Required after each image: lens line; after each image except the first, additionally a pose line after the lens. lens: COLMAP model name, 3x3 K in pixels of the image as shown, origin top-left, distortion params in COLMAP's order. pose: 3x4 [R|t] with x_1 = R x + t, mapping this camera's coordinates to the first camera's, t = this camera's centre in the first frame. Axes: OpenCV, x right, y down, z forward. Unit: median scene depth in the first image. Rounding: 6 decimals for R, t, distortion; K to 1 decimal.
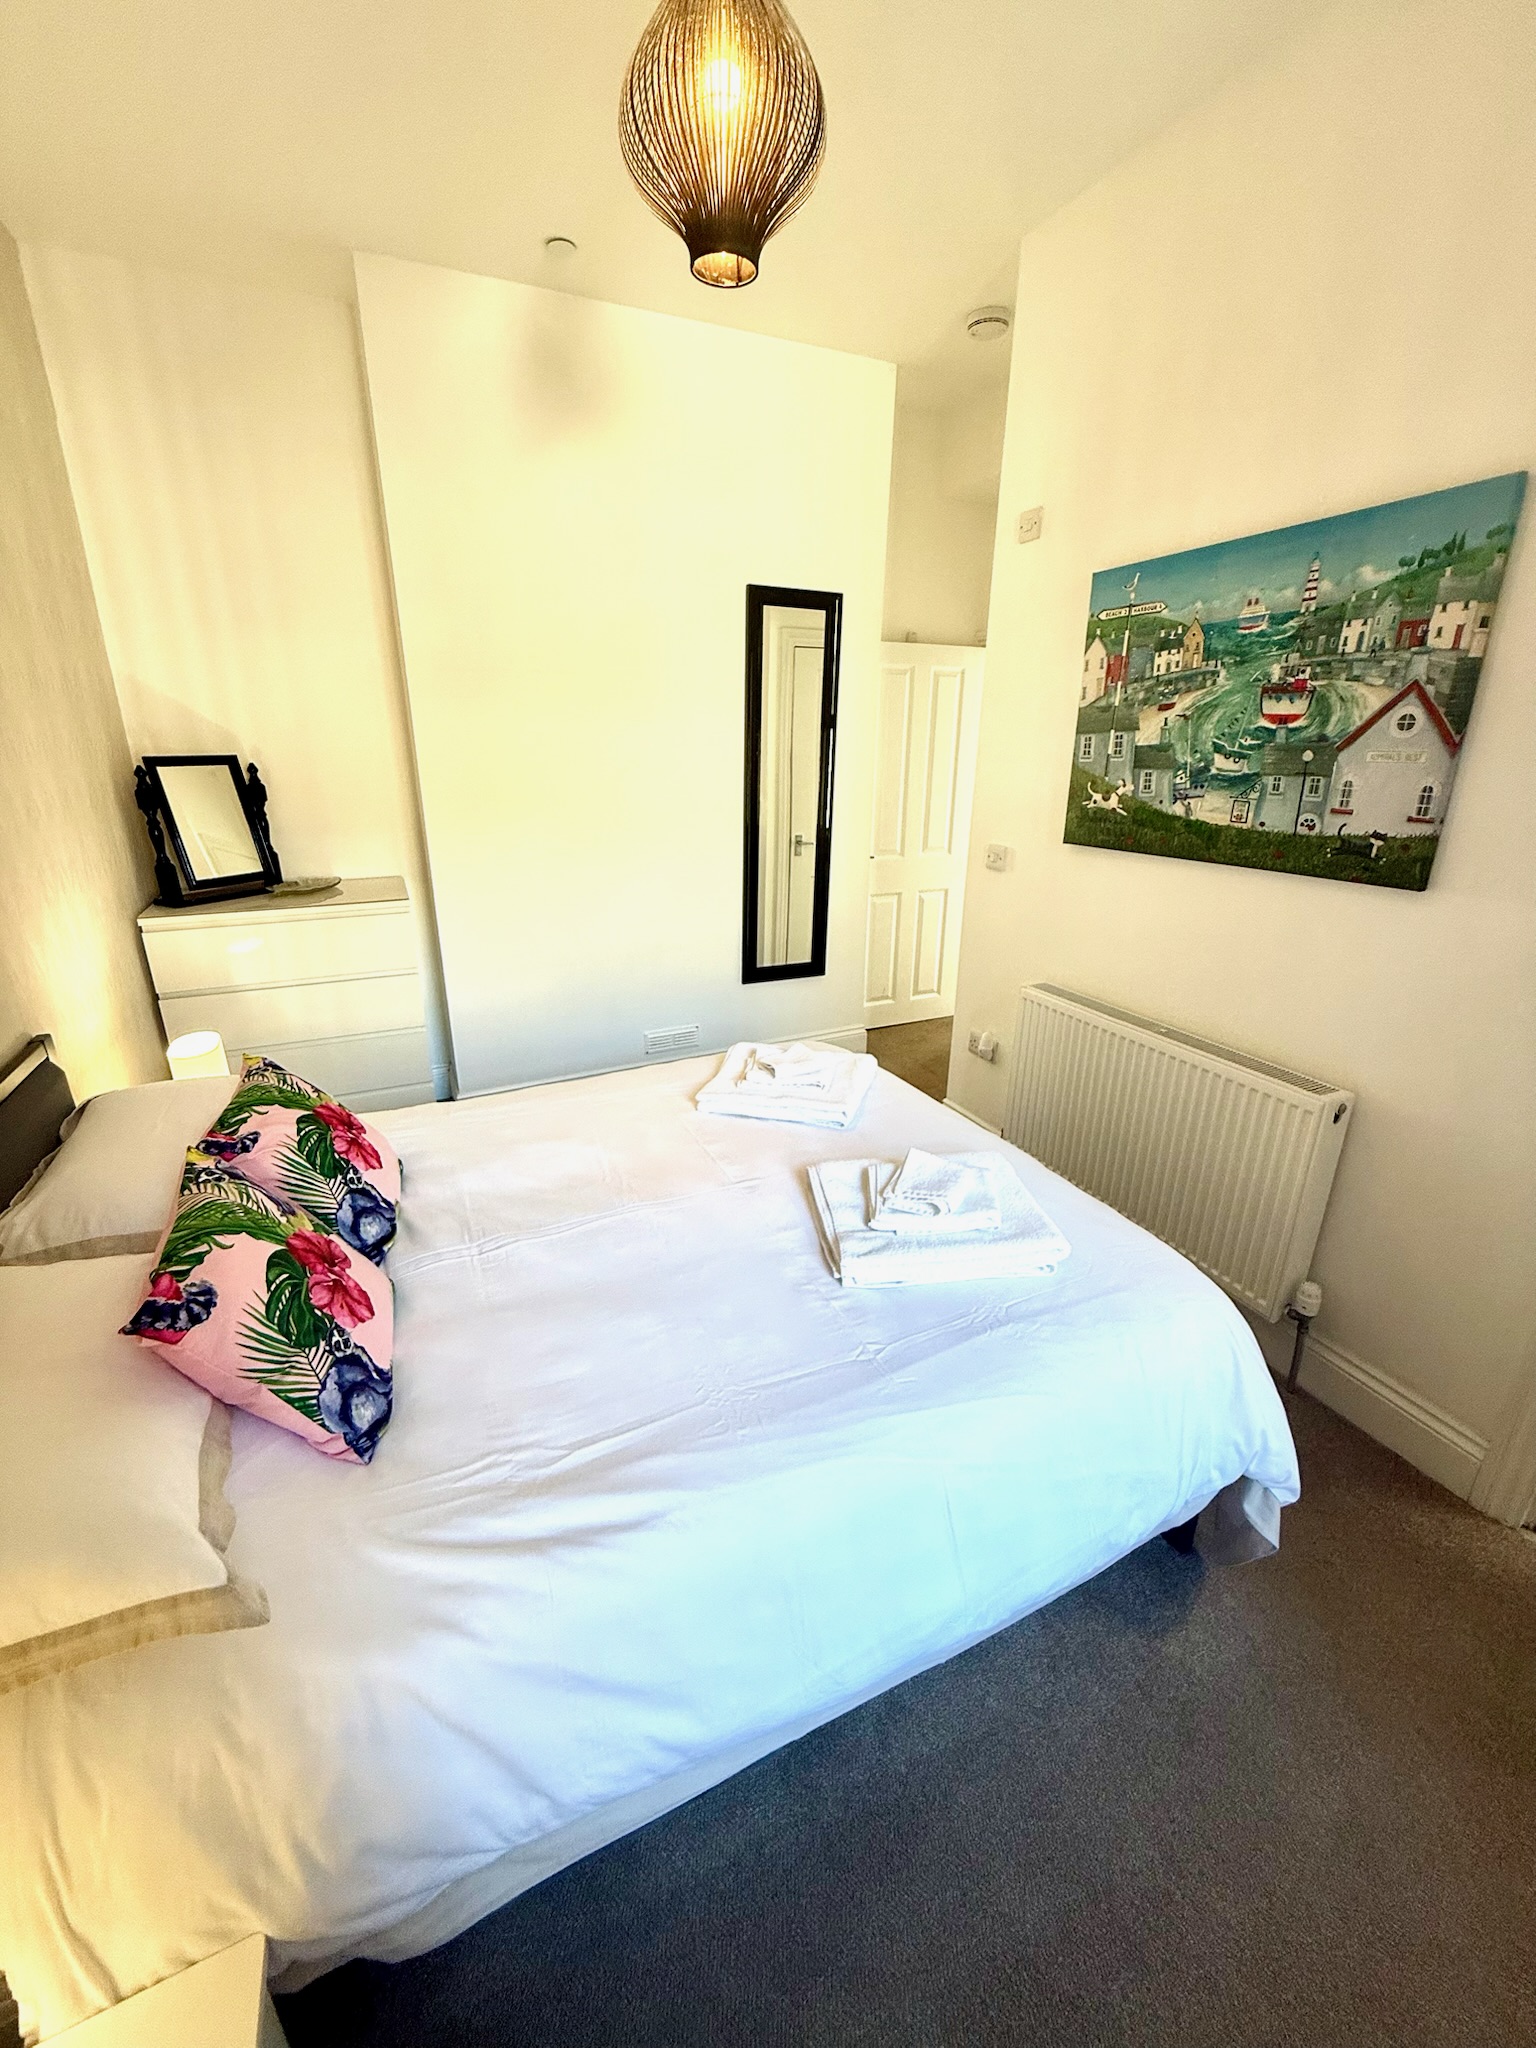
lens RADIAL K [[816.4, 0, 764.6], [0, 816.4, 993.7], [0, 0, 1]] dist [0.001012, -0.000080]
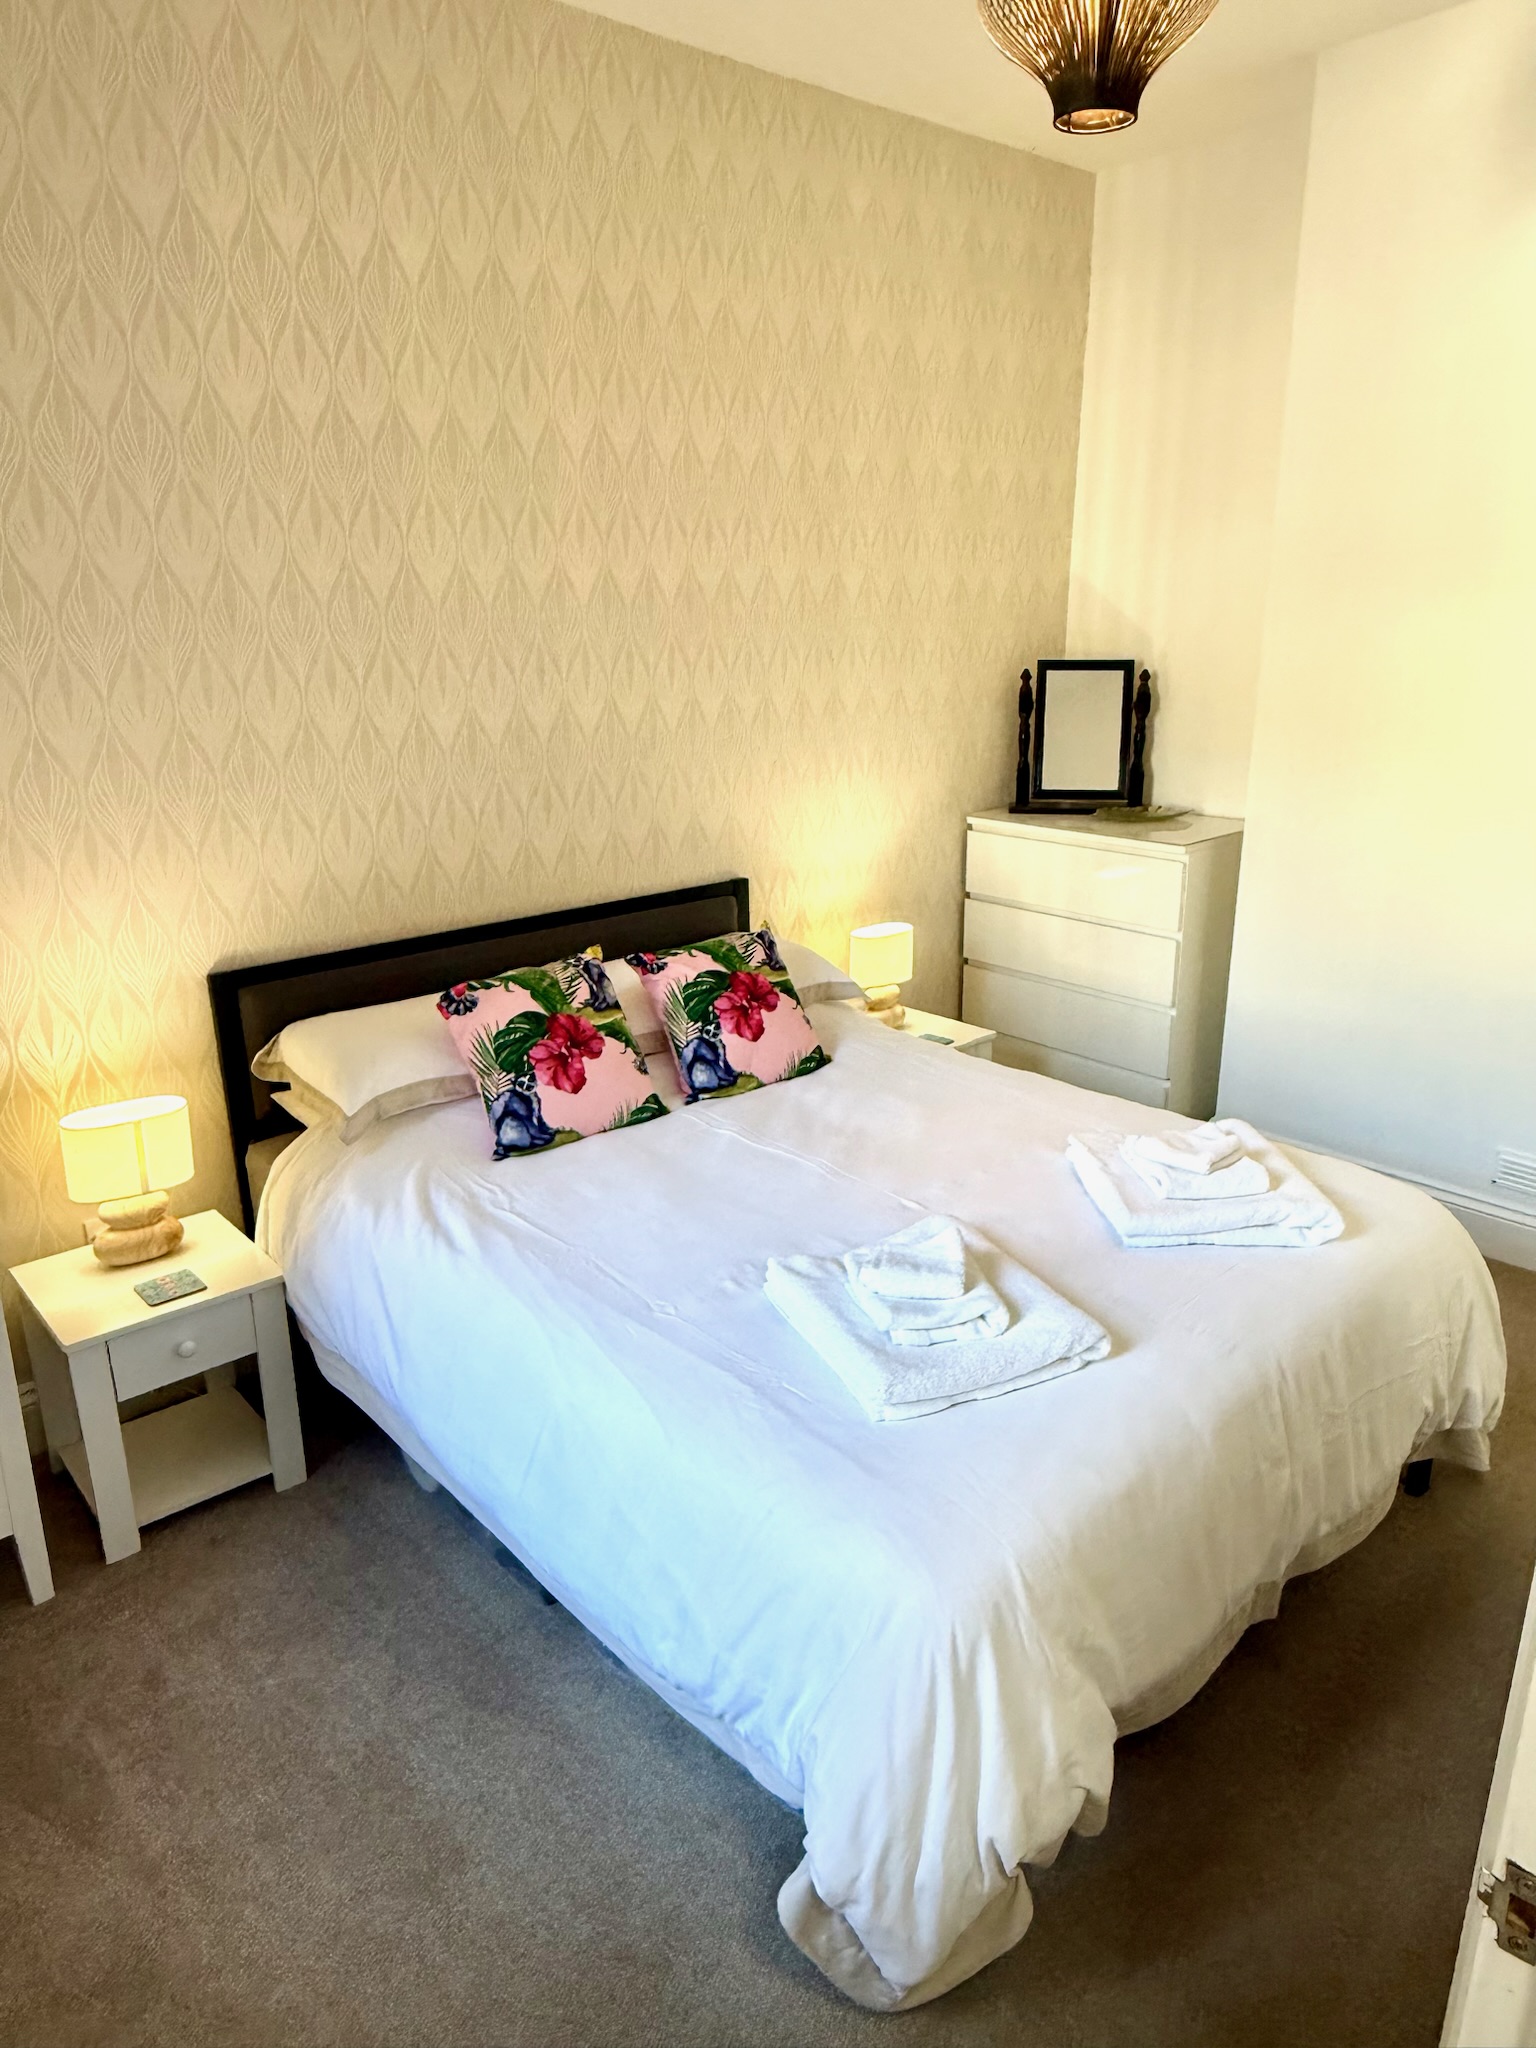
lens RADIAL K [[1313.1, 0, 761.8], [0, 1313.1, 956.1], [0, 0, 1]] dist [-0.003189, 0.000408]
pose [[0.290496, 0.236338, -0.927230, 1.017508], [-0.274720, 0.948822, 0.155773, -0.155224], [0.916592, 0.209478, 0.340556, 0.334715]]
